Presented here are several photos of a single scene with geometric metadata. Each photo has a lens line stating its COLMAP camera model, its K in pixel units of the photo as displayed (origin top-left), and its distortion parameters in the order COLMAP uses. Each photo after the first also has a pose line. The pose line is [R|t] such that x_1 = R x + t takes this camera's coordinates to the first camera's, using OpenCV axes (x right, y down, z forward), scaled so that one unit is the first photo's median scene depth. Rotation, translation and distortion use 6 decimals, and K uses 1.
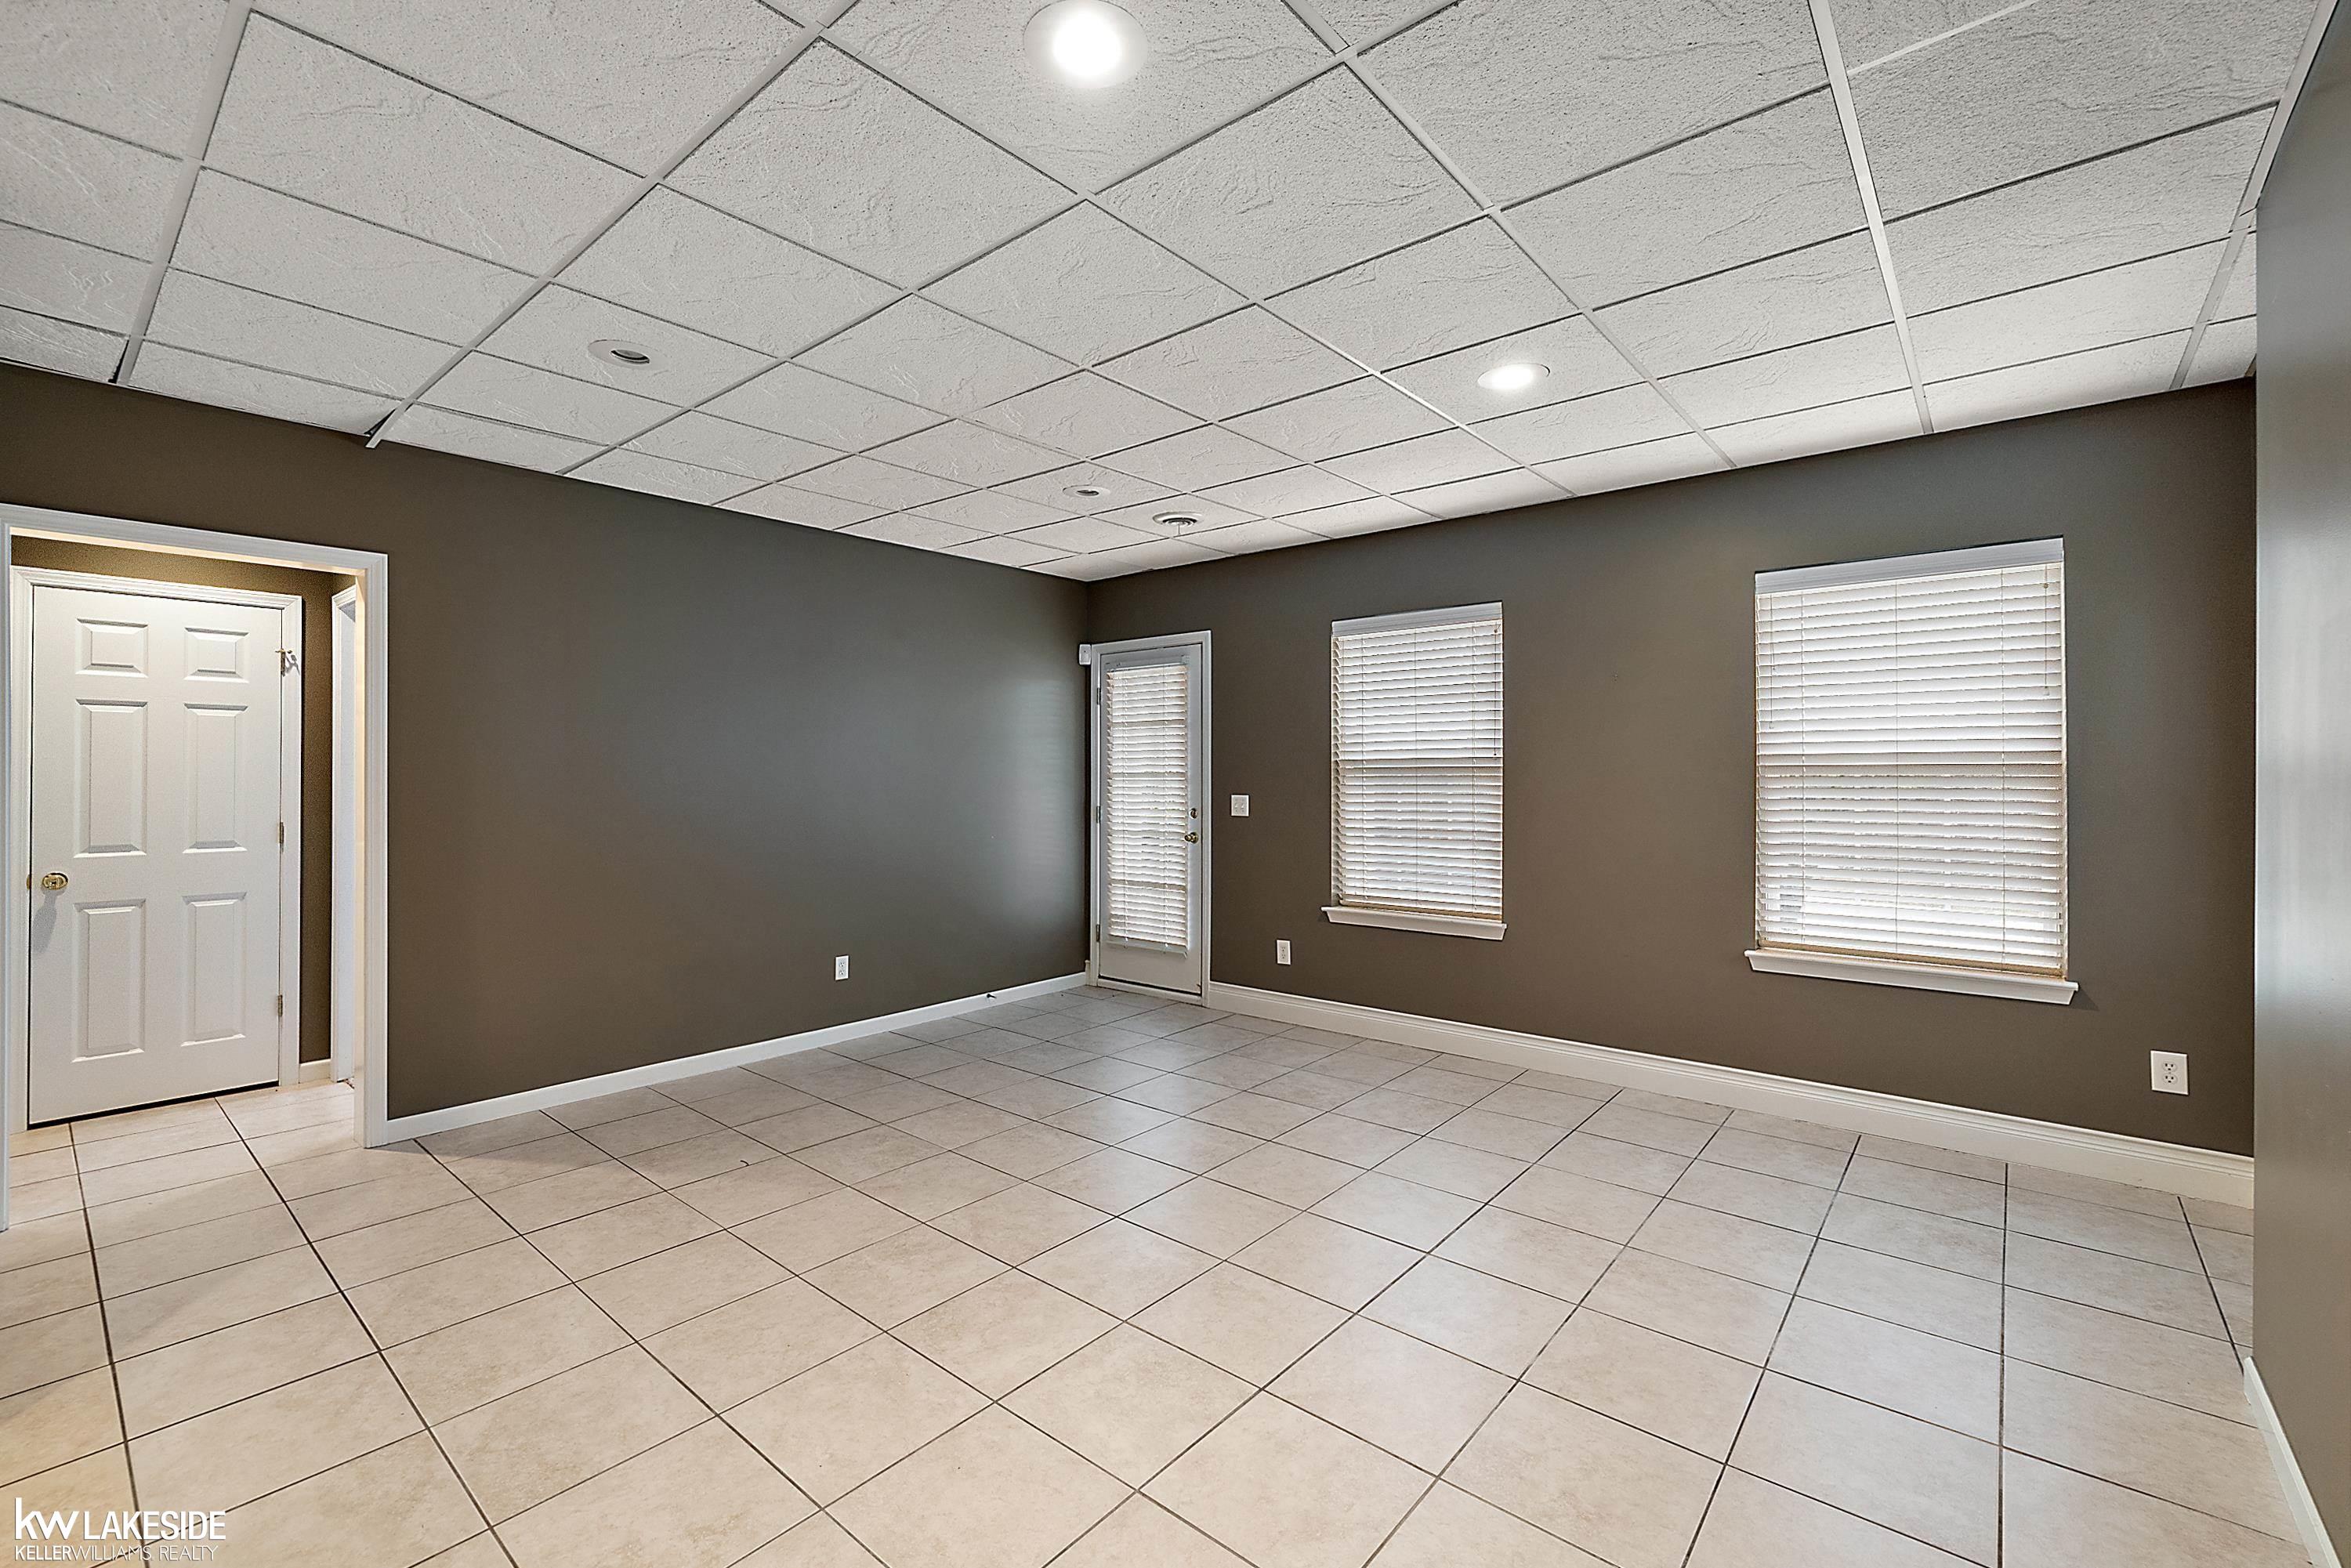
lens RADIAL K [[989.5, 0, 1152.4], [0, 989.5, 770.7], [0, 0, 1]] dist [-0.000753, 0.000981]
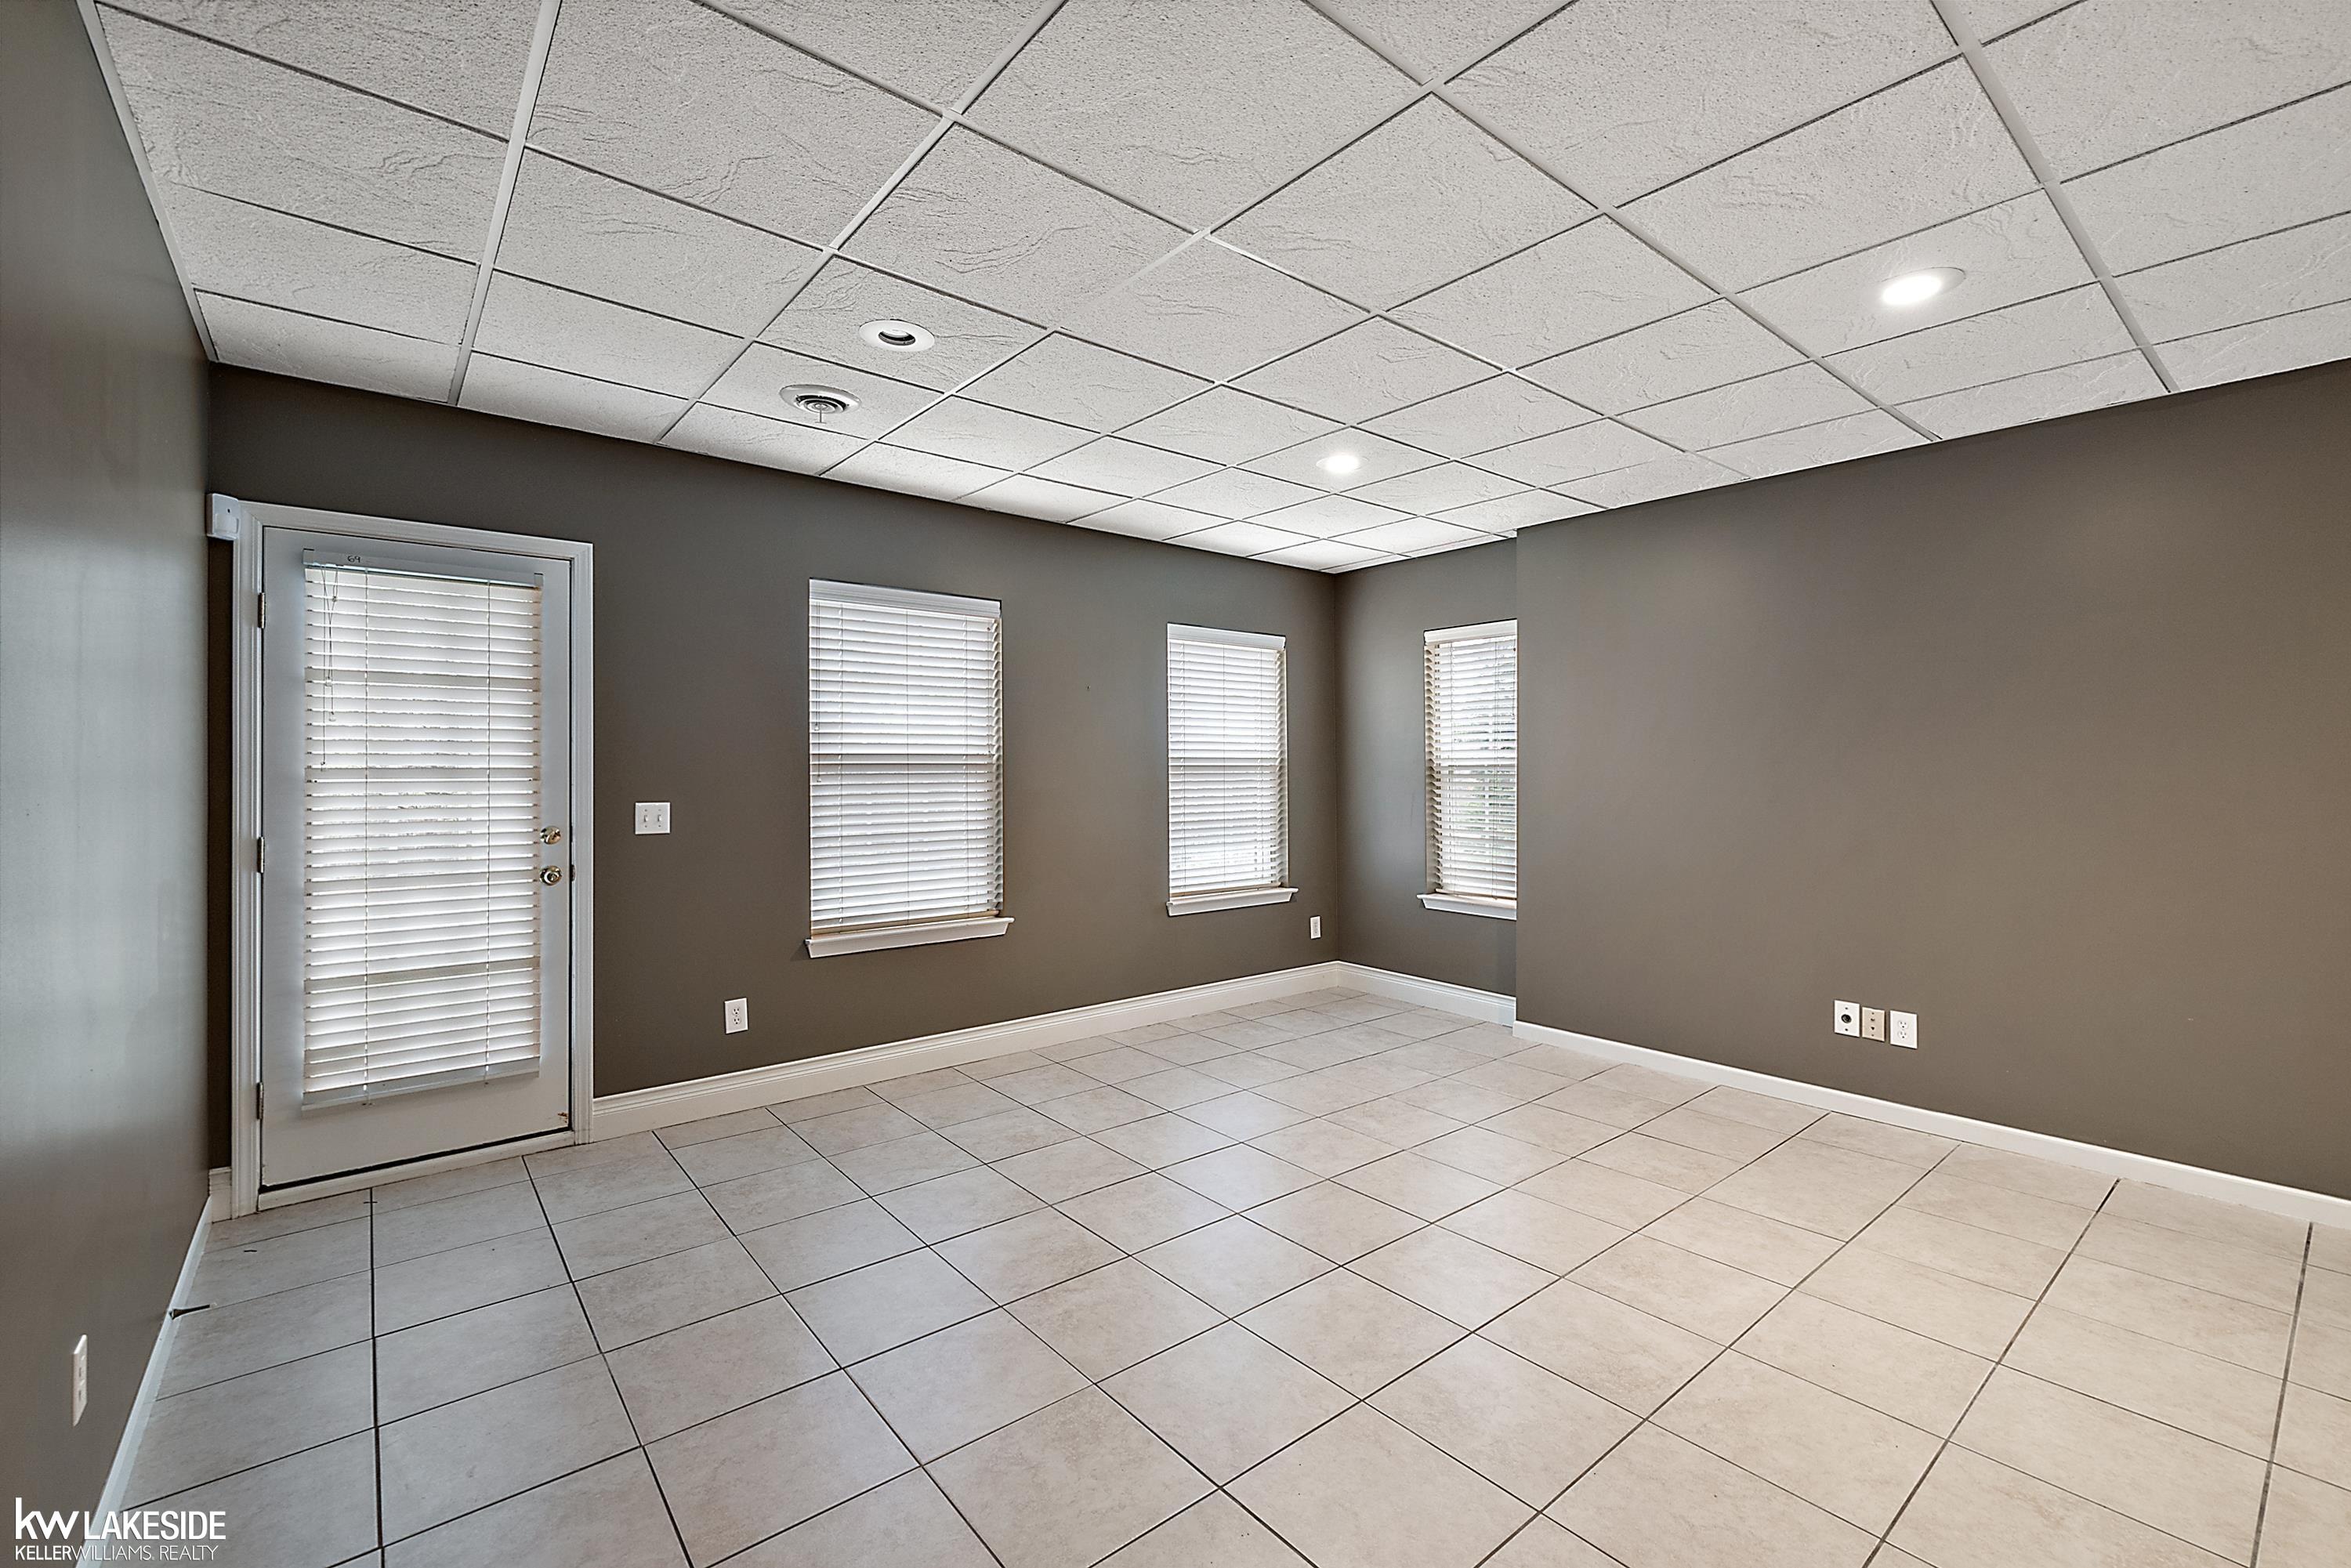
lens RADIAL K [[989.5, 0, 1167.3], [0, 989.5, 758.8], [0, 0, 1]] dist [-0.000753, 0.000981]
pose [[0.174991, 0.012673, 0.984488, -0.614923], [-0.002529, 0.999920, -0.012422, 0.003249], [-0.984567, -0.000316, 0.175009, 0.648000]]
